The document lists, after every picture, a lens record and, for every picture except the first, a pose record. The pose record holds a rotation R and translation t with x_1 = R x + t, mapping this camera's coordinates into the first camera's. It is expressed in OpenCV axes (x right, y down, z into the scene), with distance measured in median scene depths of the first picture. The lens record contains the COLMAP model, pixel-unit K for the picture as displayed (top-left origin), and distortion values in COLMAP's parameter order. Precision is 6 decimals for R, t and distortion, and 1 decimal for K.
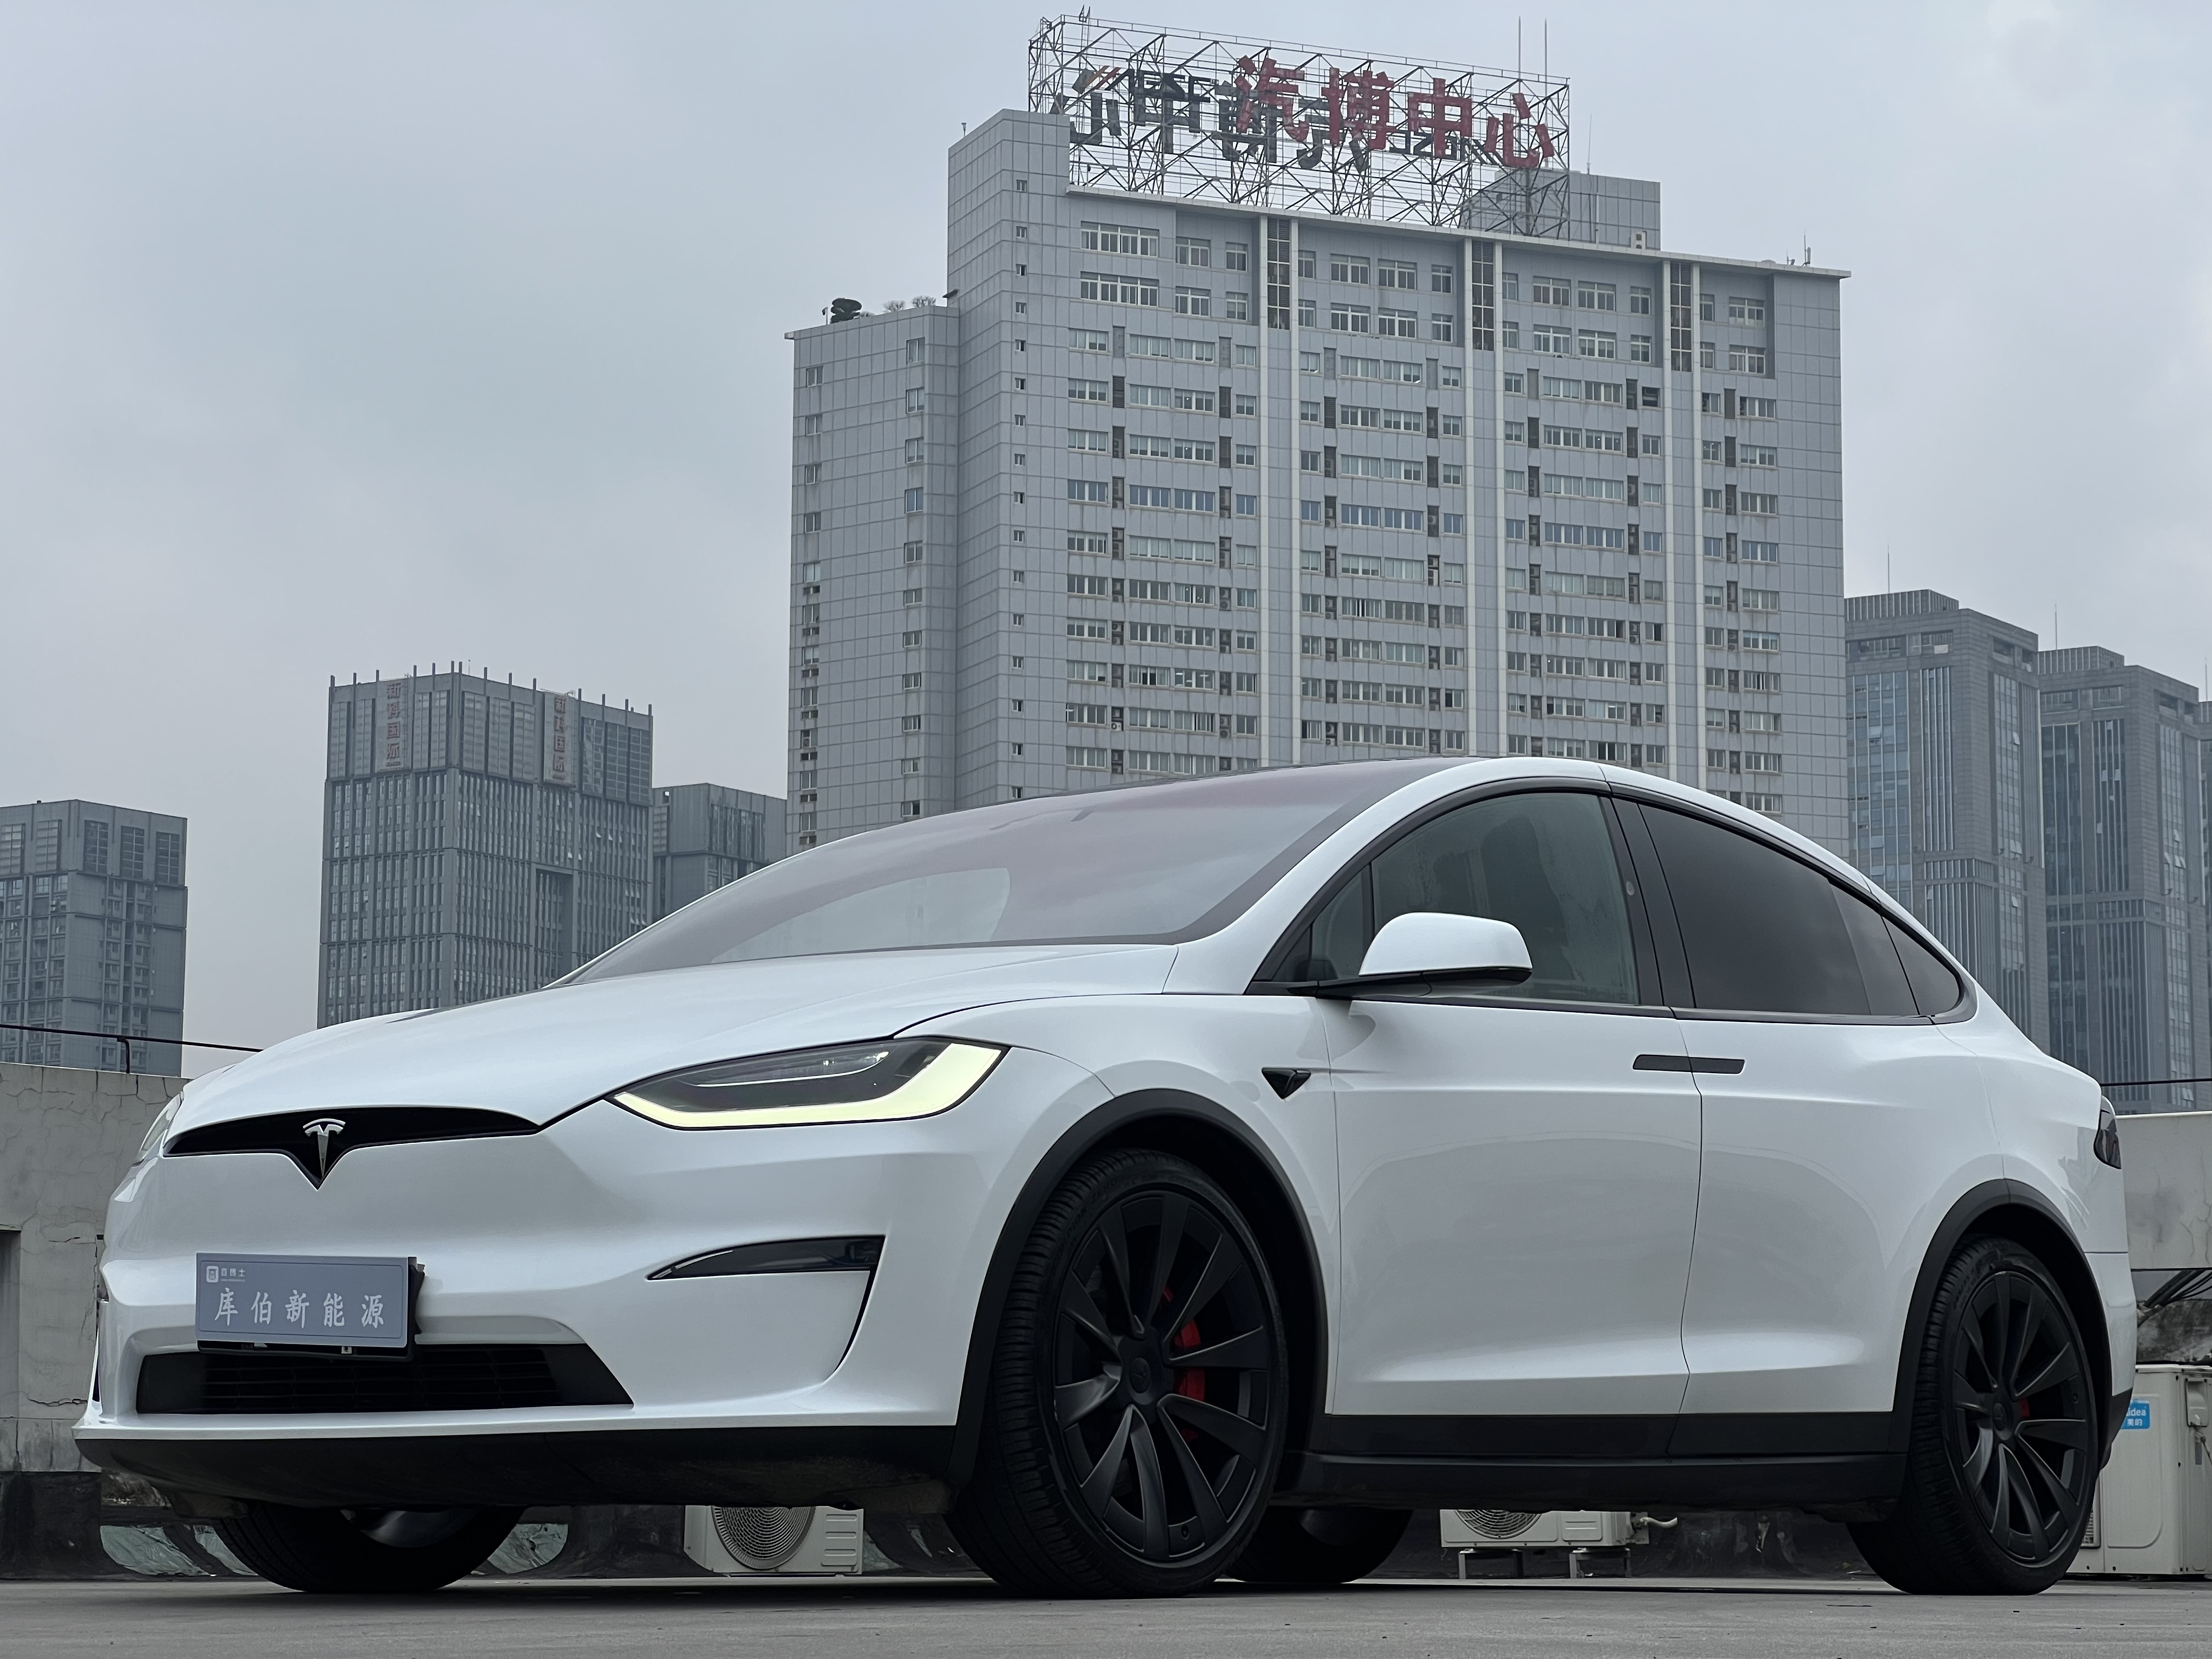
lens RADIAL K [[4945.5, 0, 1113.9], [0, 4945.5, 824.2], [0, 0, 1]] dist [0.241662, 0.000000]
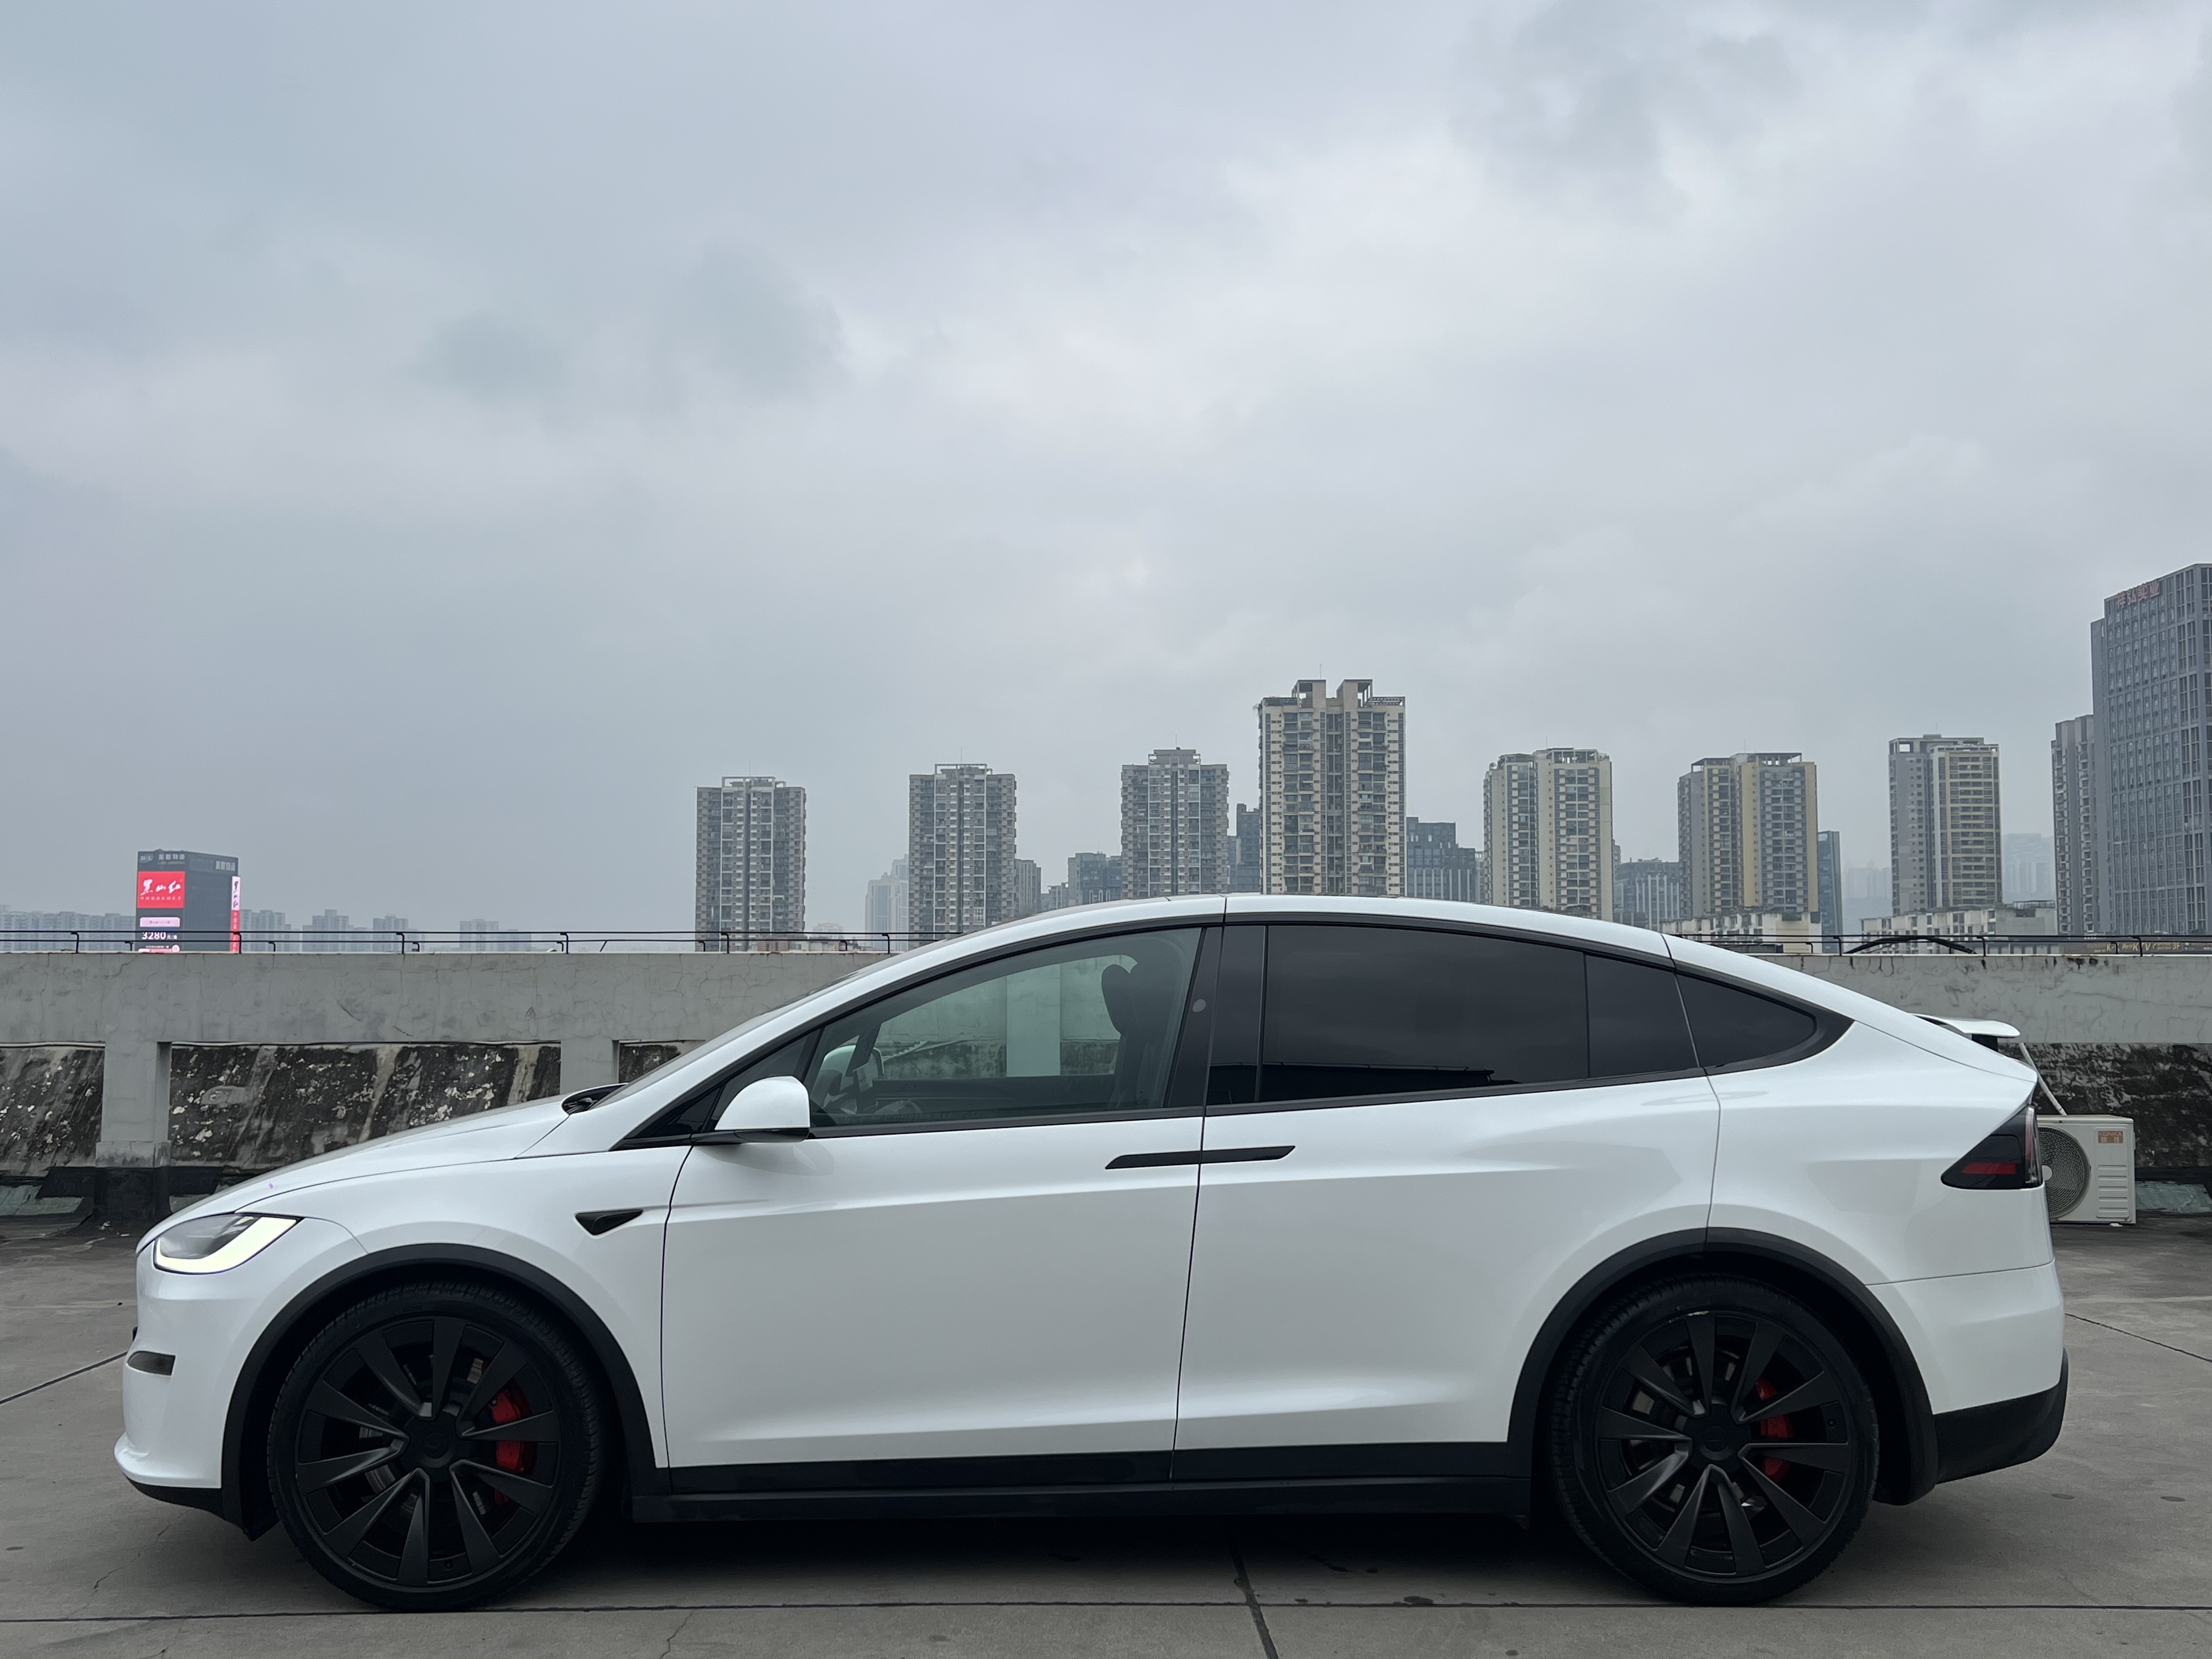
lens RADIAL K [[1971.1, 0, 1103.3], [0, 1971.1, 871.2], [0, 0, 1]] dist [0.074640, -0.091974]
pose [[0.631937, -0.048998, -0.773470, 0.438934], [0.111124, 0.993416, 0.027859, -0.034408], [0.767012, -0.103557, 0.633221, 0.625820]]
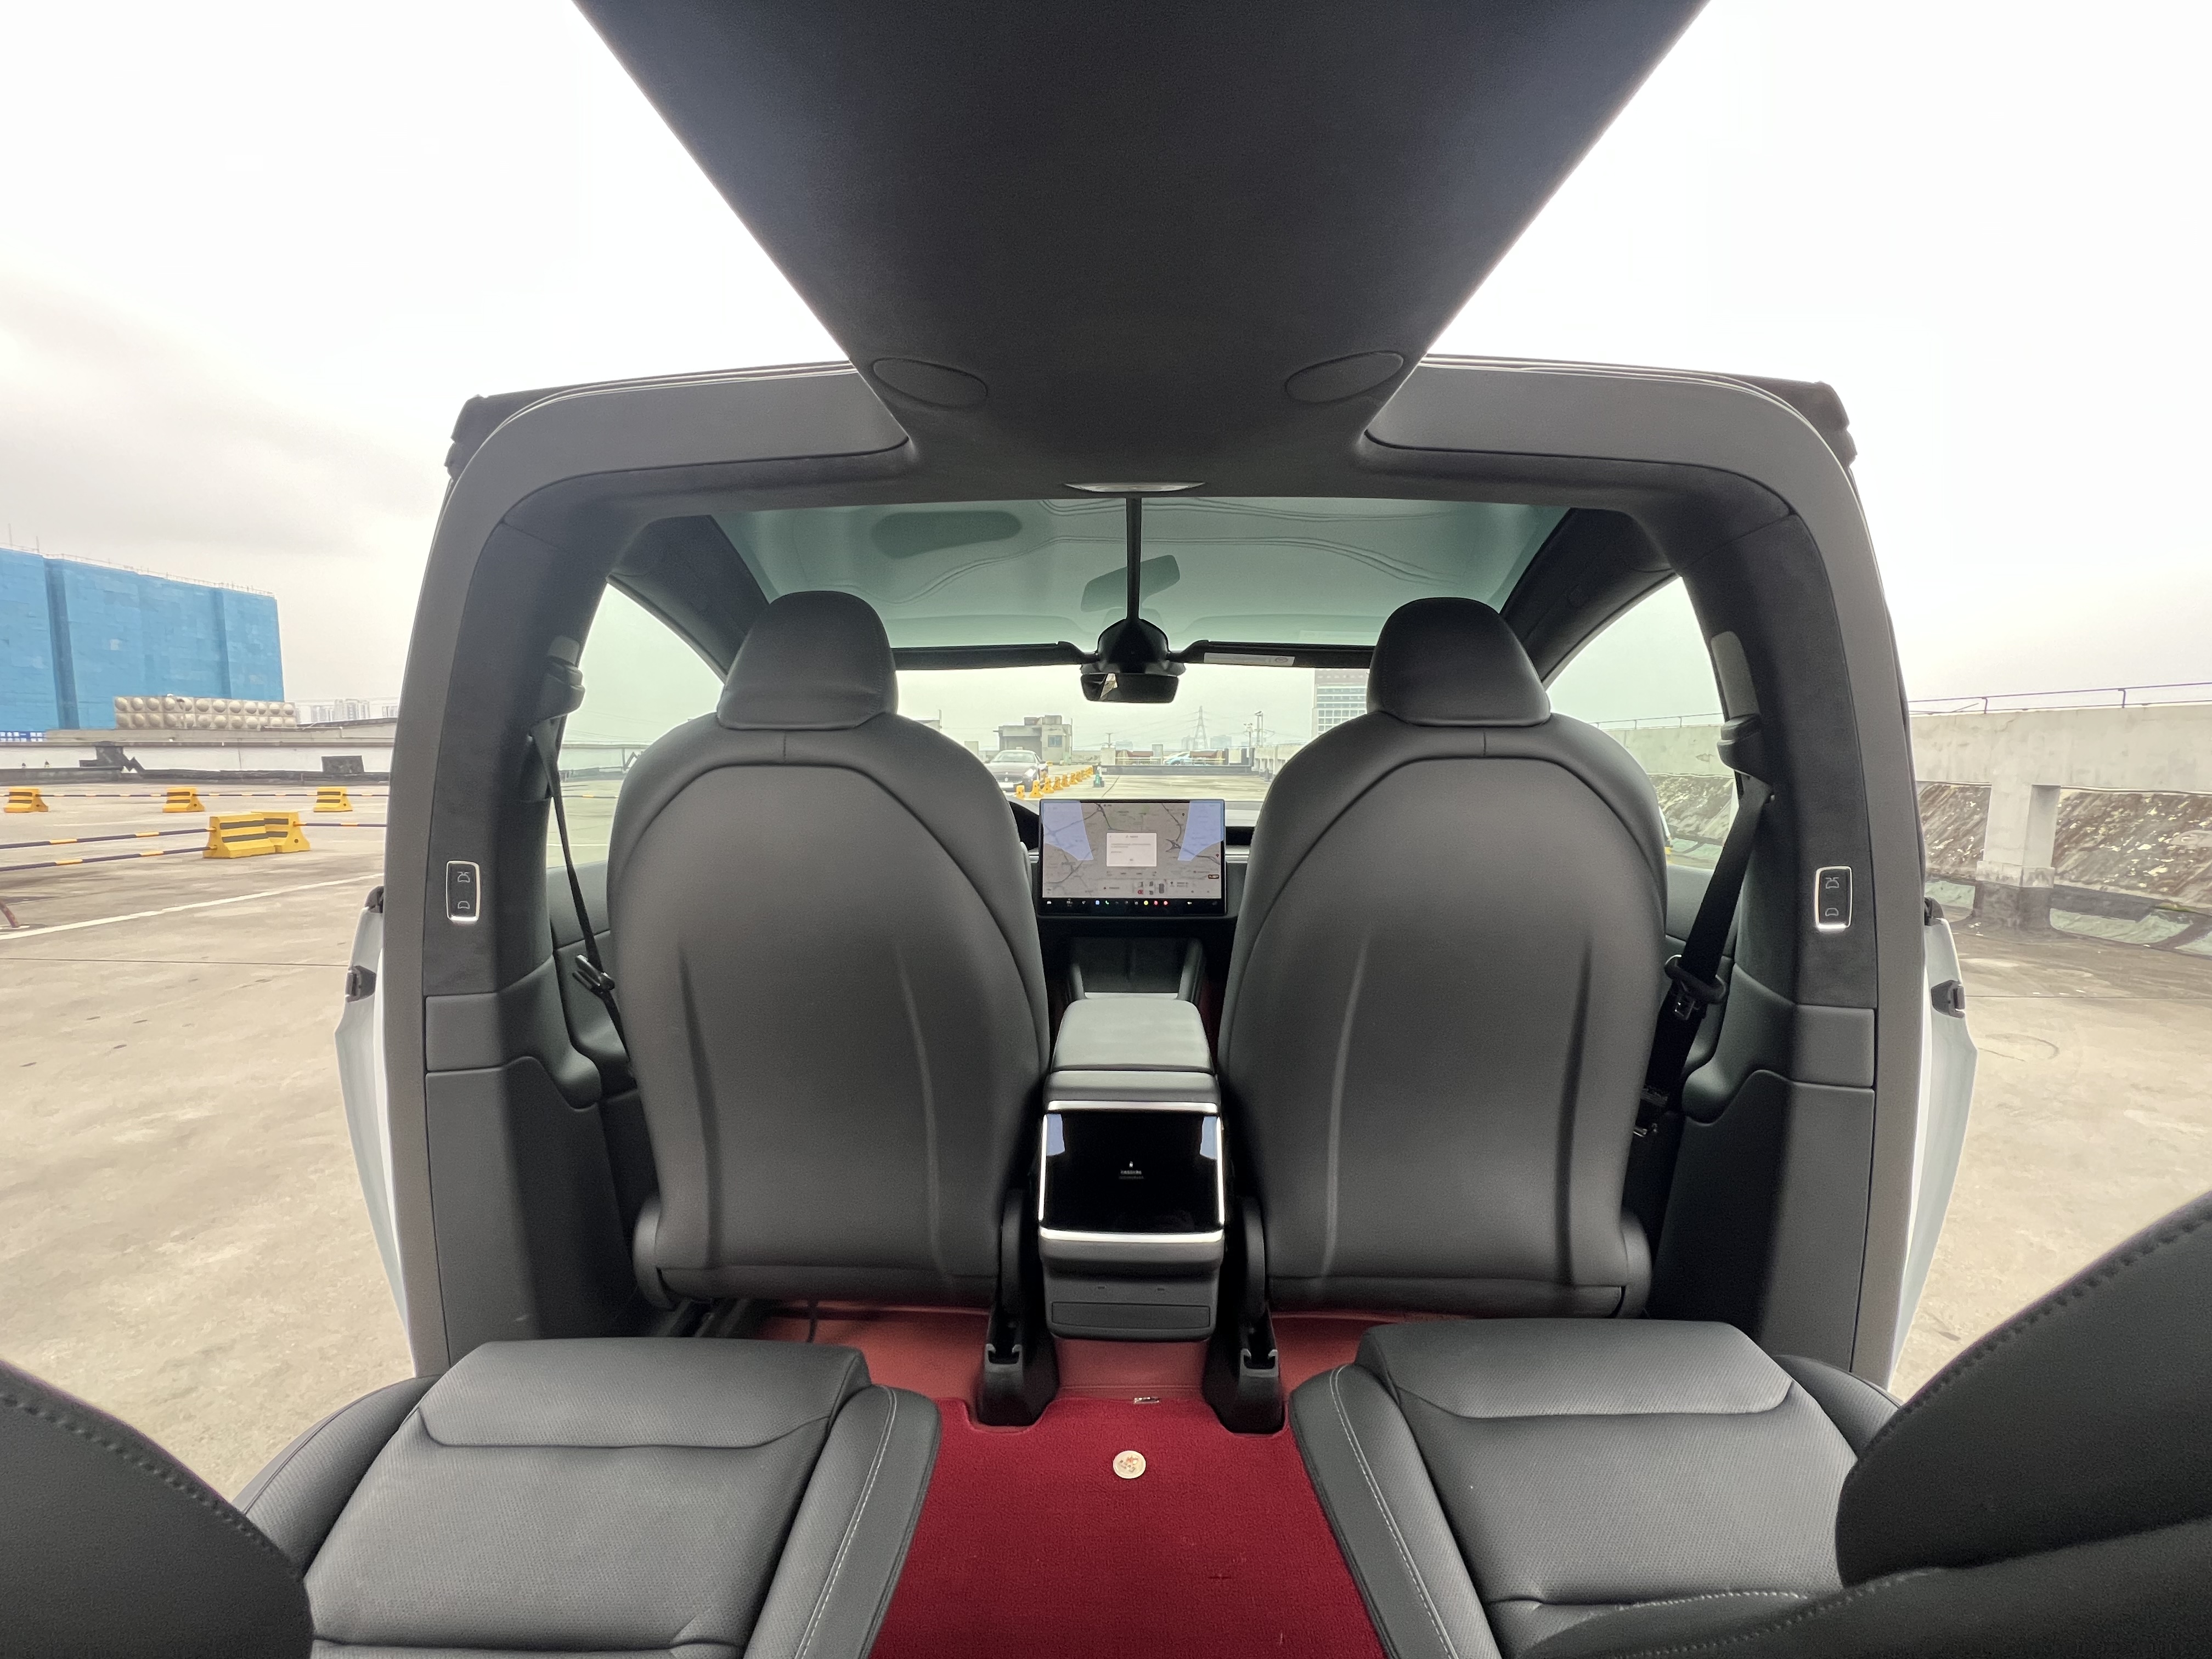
lens RADIAL K [[884.4, 0, 1104.8], [0, 884.4, 832.5], [0, 0, 1]] dist [0.005625, -0.001755]
pose [[-0.814326, 0.043057, -0.578808, 0.092564], [0.073831, 0.996828, -0.029720, 0.037147], [0.575693, -0.066936, -0.814922, 1.047933]]
